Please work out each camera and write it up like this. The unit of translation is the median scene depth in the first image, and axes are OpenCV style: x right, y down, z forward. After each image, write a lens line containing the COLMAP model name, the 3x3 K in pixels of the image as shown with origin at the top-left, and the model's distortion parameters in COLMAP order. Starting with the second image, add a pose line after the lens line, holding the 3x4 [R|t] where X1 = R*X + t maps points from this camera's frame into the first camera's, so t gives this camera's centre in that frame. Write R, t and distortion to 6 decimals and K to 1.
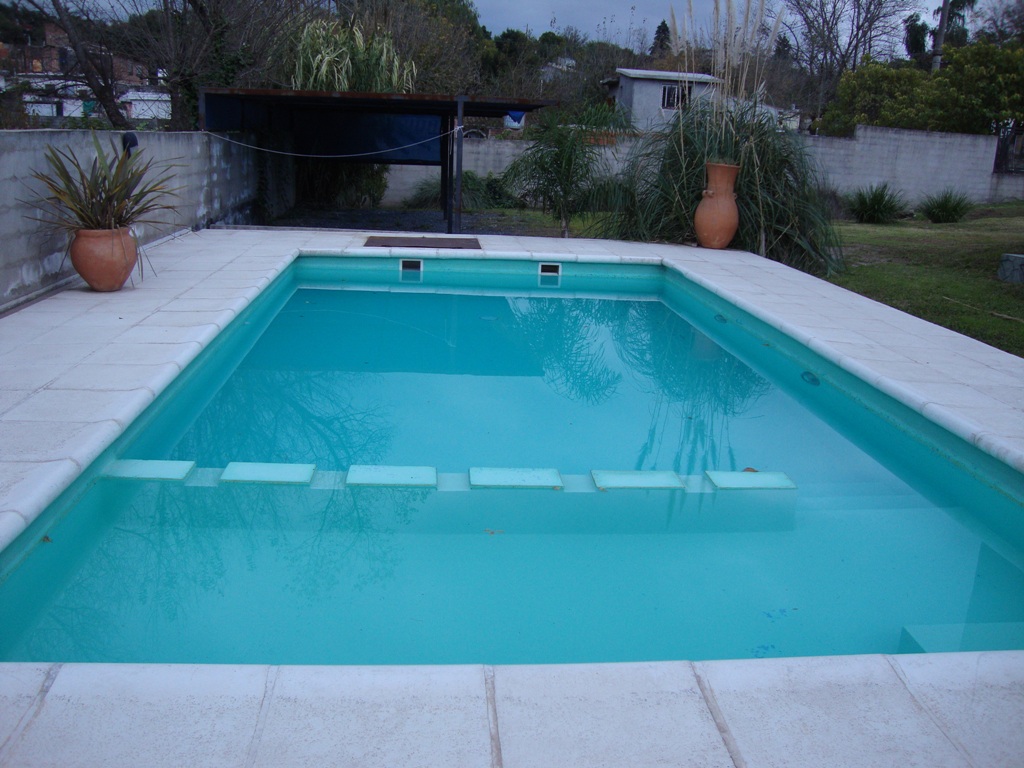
lens RADIAL K [[916.2, 0, 492.2], [0, 916.2, 375.9], [0, 0, 1]] dist [-0.198930, 0.198008]
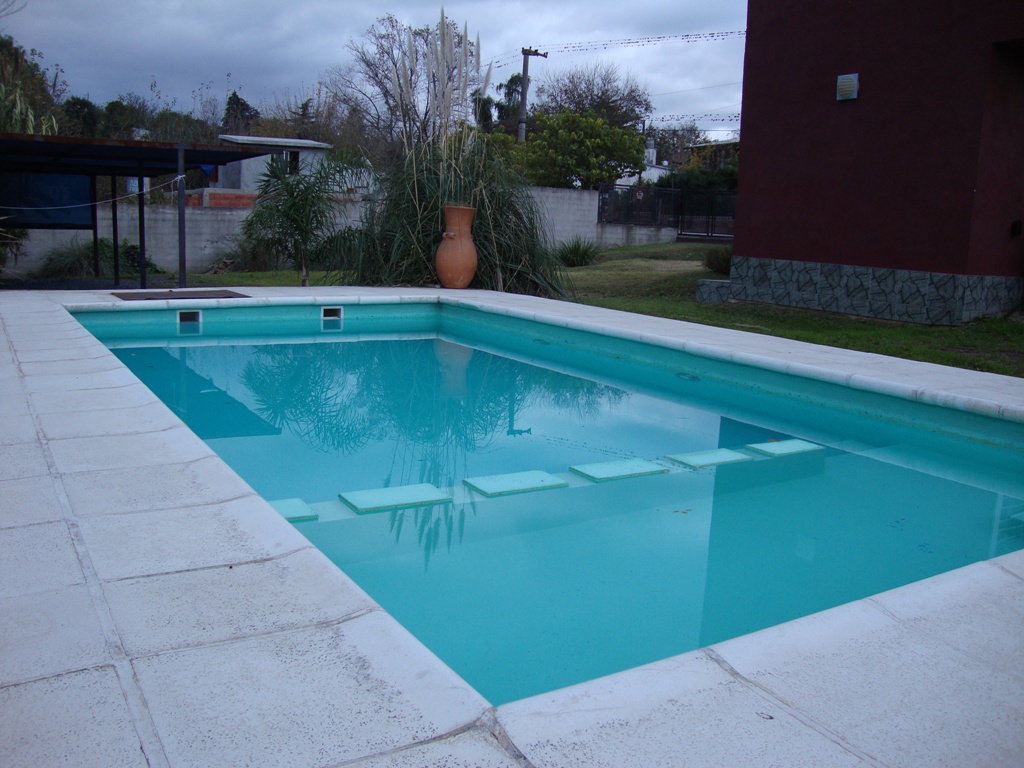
lens RADIAL K [[916.2, 0, 507.8], [0, 916.2, 382.3], [0, 0, 1]] dist [-0.198930, 0.198008]
pose [[0.899082, -0.082765, 0.429886, -0.162137], [0.110565, 0.993062, -0.040048, 0.013727], [-0.423589, 0.083537, 0.901995, 0.043784]]
